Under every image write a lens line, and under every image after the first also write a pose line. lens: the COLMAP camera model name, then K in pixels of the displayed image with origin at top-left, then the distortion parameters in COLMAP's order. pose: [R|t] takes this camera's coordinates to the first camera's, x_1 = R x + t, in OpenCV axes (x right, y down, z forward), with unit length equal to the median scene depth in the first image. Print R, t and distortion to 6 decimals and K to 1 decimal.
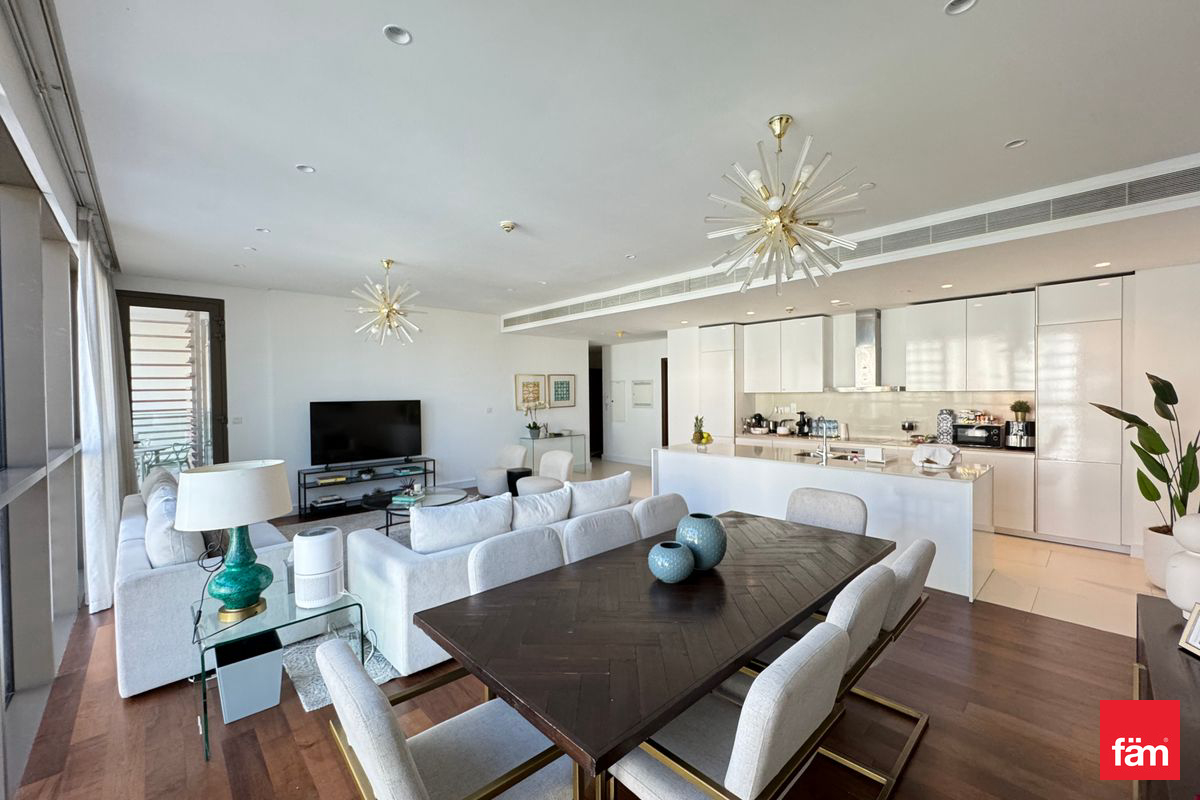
lens RADIAL K [[479.2, 0, 601.3], [0, 479.2, 399.0], [0, 0, 1]] dist [-0.003365, 0.000729]
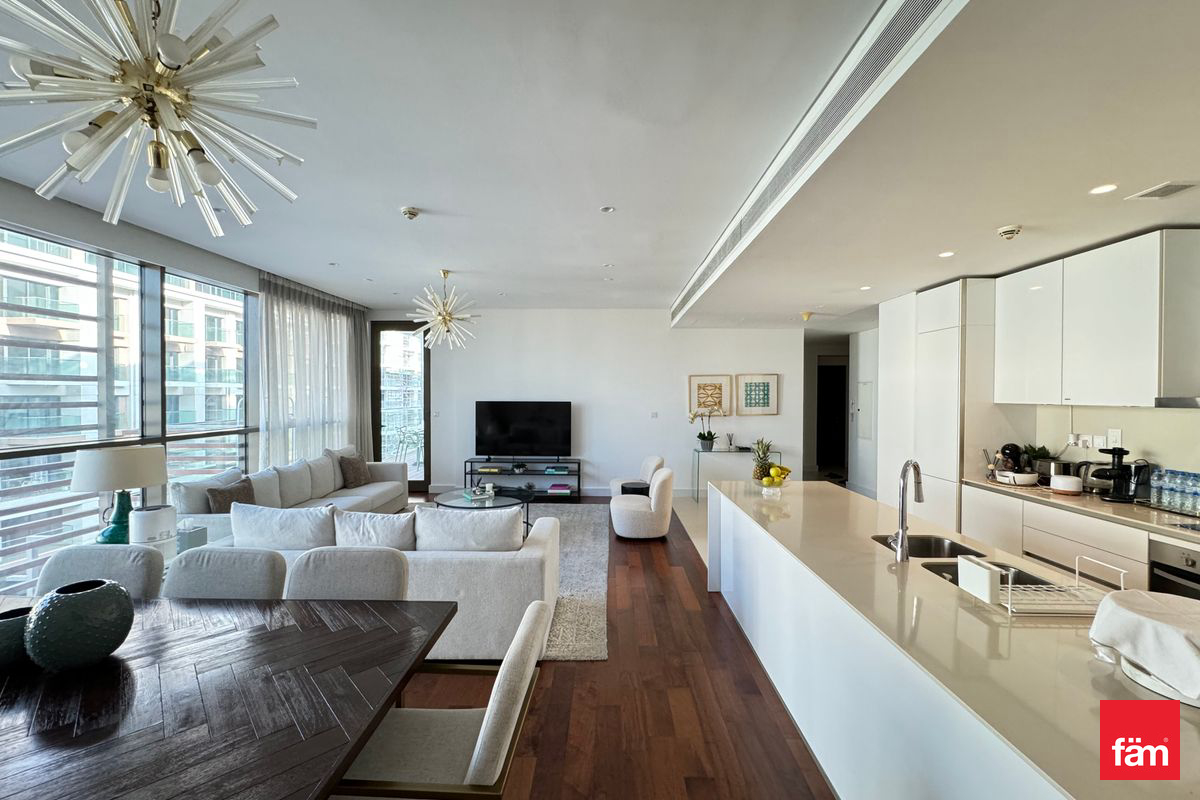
lens RADIAL K [[479.2, 0, 601.3], [0, 479.2, 399.0], [0, 0, 1]] dist [-0.003365, 0.000729]
pose [[0.717965, 0.020966, -0.695763, 0.368981], [-0.021469, 0.999738, 0.007972, -0.013255], [0.695748, 0.009214, 0.718227, 0.314724]]
